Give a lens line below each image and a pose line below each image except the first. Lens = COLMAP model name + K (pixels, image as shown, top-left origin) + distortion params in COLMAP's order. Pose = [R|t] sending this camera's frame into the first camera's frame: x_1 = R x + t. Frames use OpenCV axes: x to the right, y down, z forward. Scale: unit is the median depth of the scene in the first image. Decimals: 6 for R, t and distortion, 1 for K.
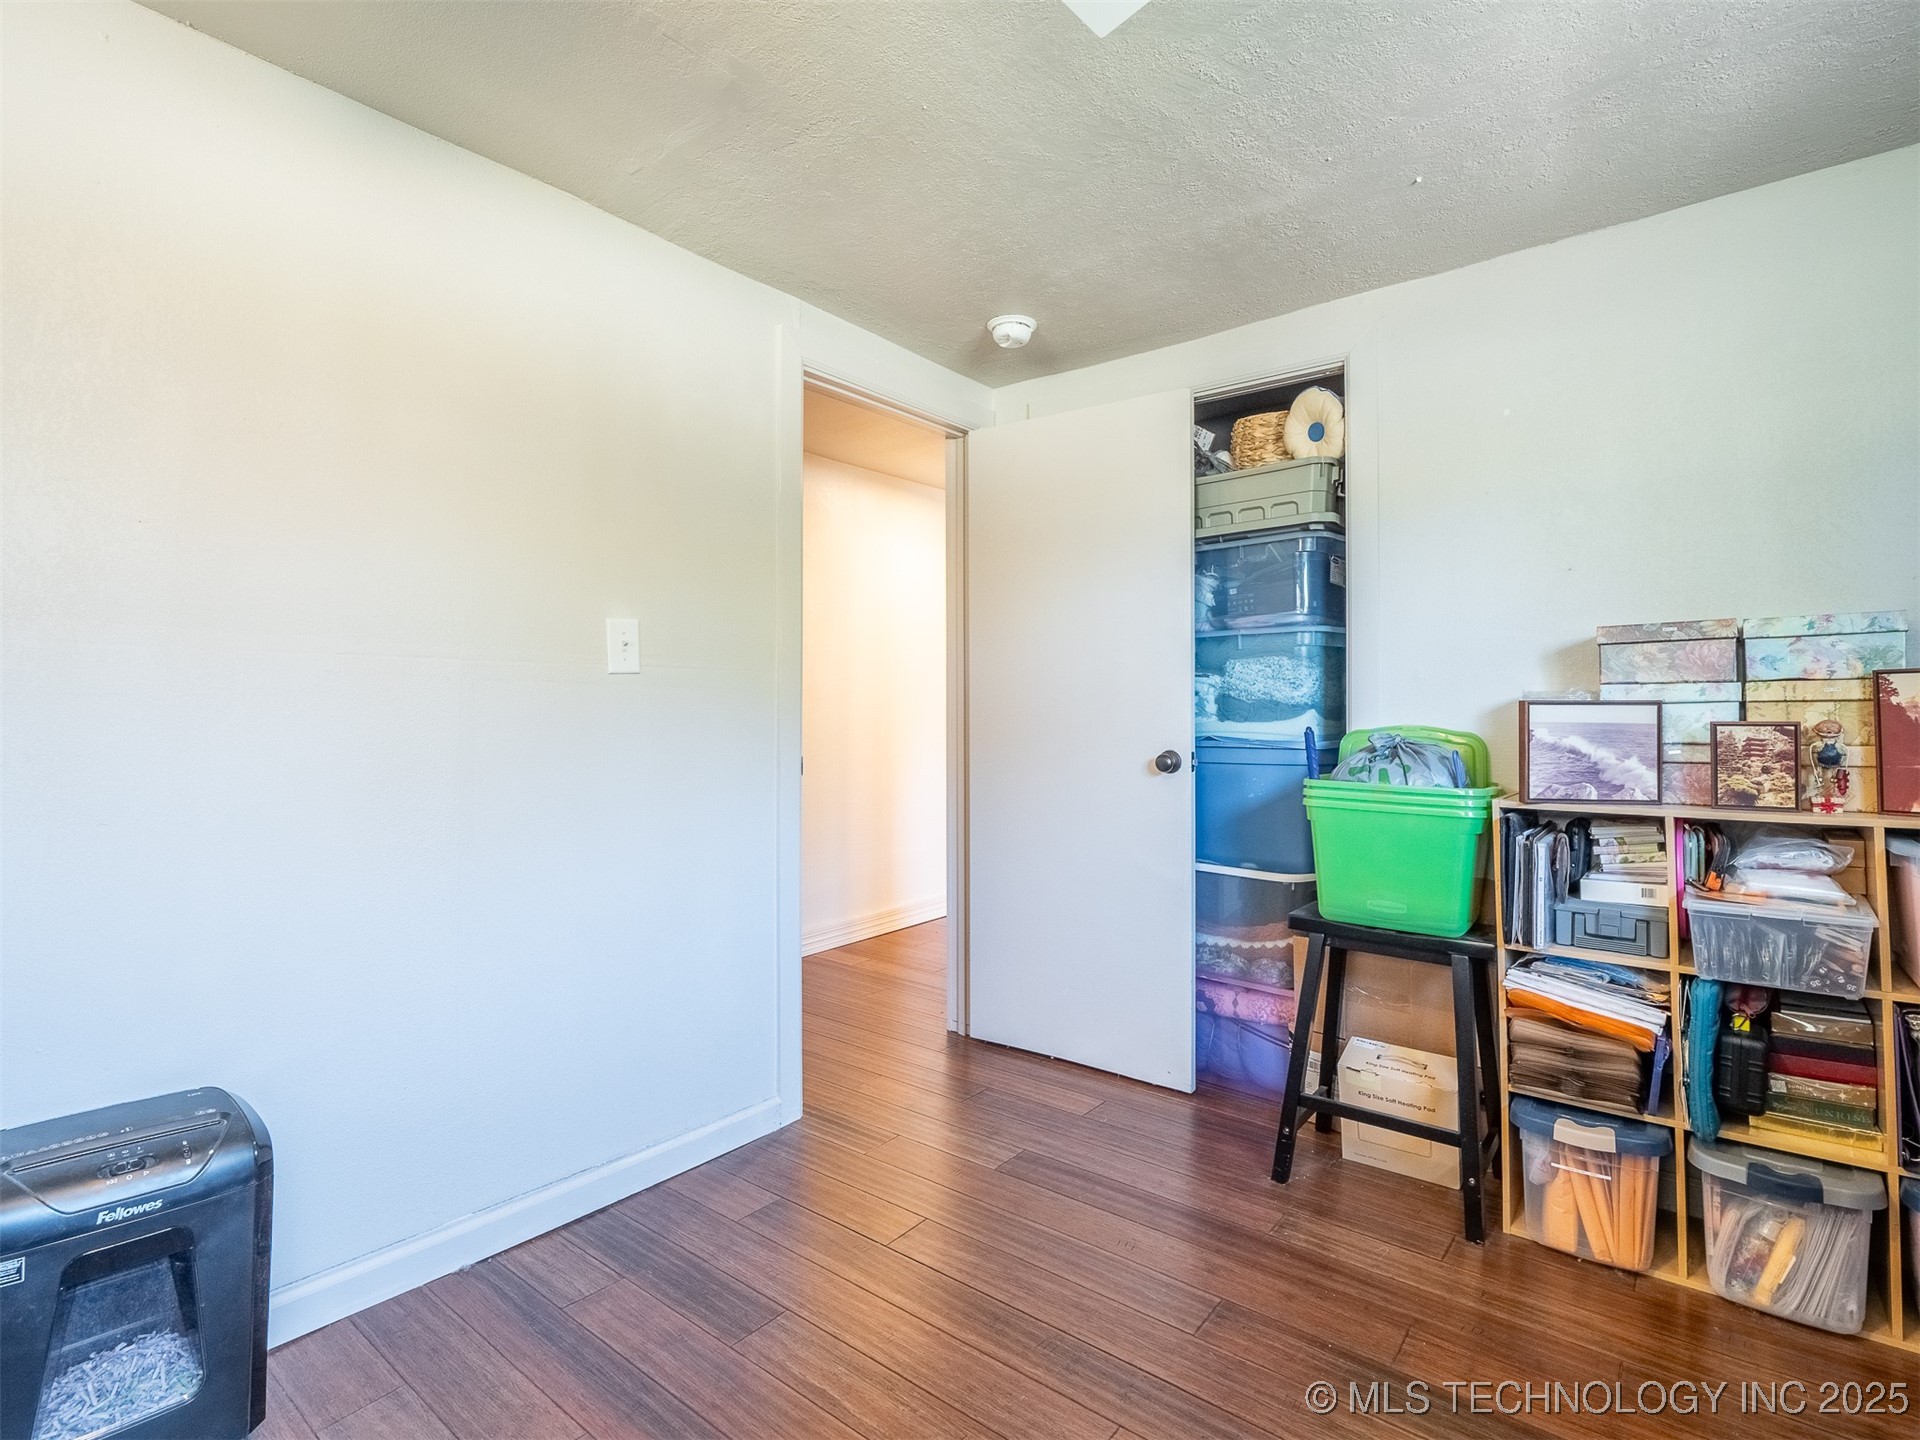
lens RADIAL K [[957.6, 0, 958.9], [0, 957.6, 706.2], [0, 0, 1]] dist [-0.000526, -0.005124]
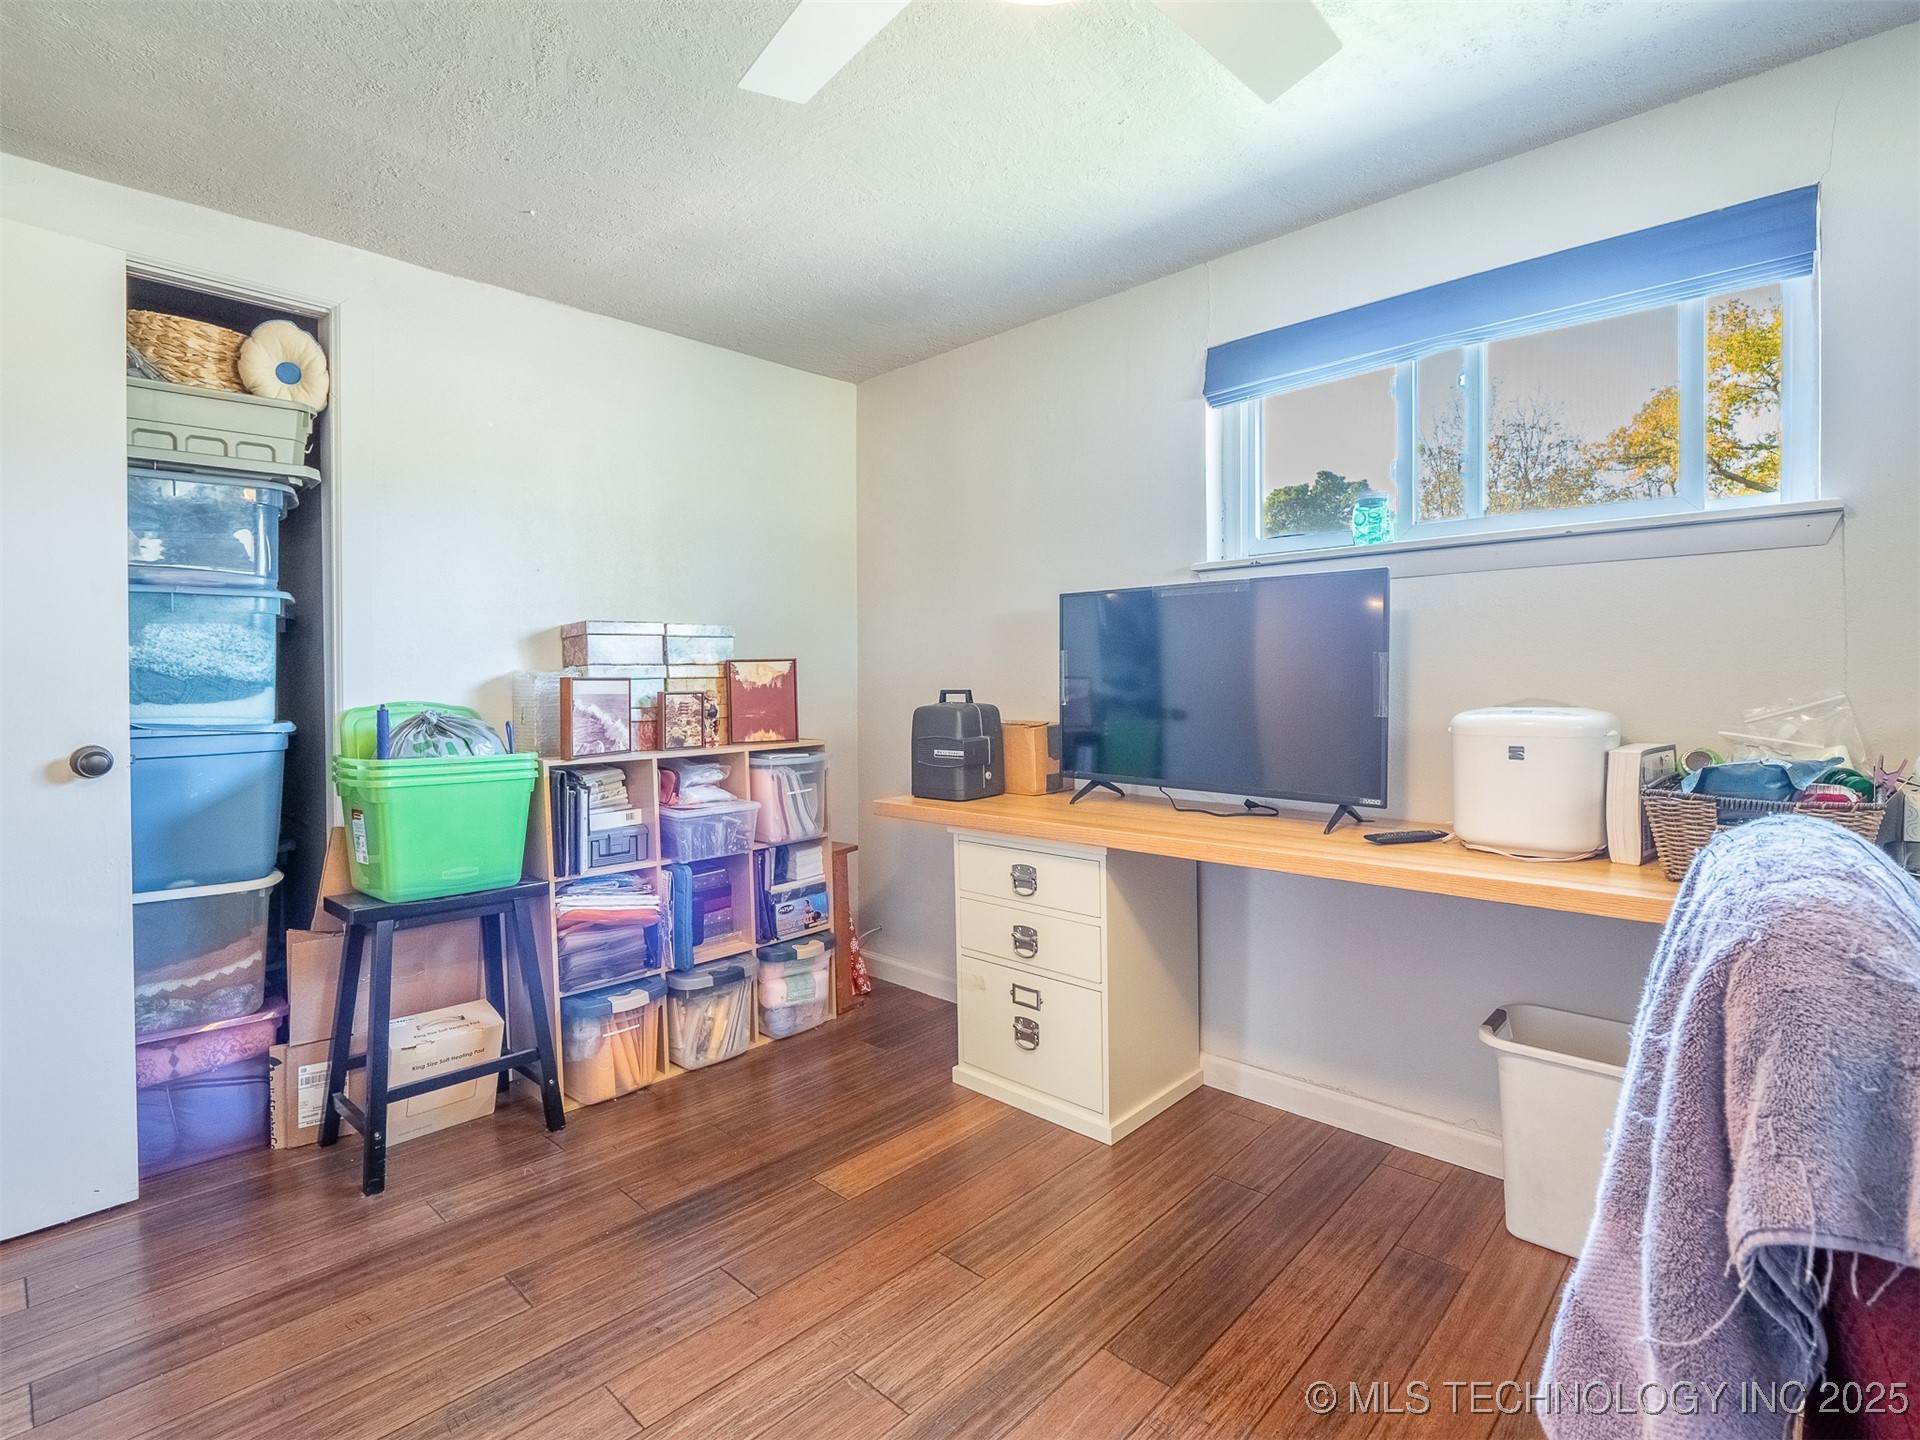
lens RADIAL K [[957.6, 0, 959.0], [0, 957.6, 709.7], [0, 0, 1]] dist [-0.000526, -0.005124]
pose [[0.077728, -0.030451, 0.996509, -0.595921], [0.006087, 0.999529, 0.030068, 0.002169], [-0.996956, 0.003729, 0.077877, 0.401596]]
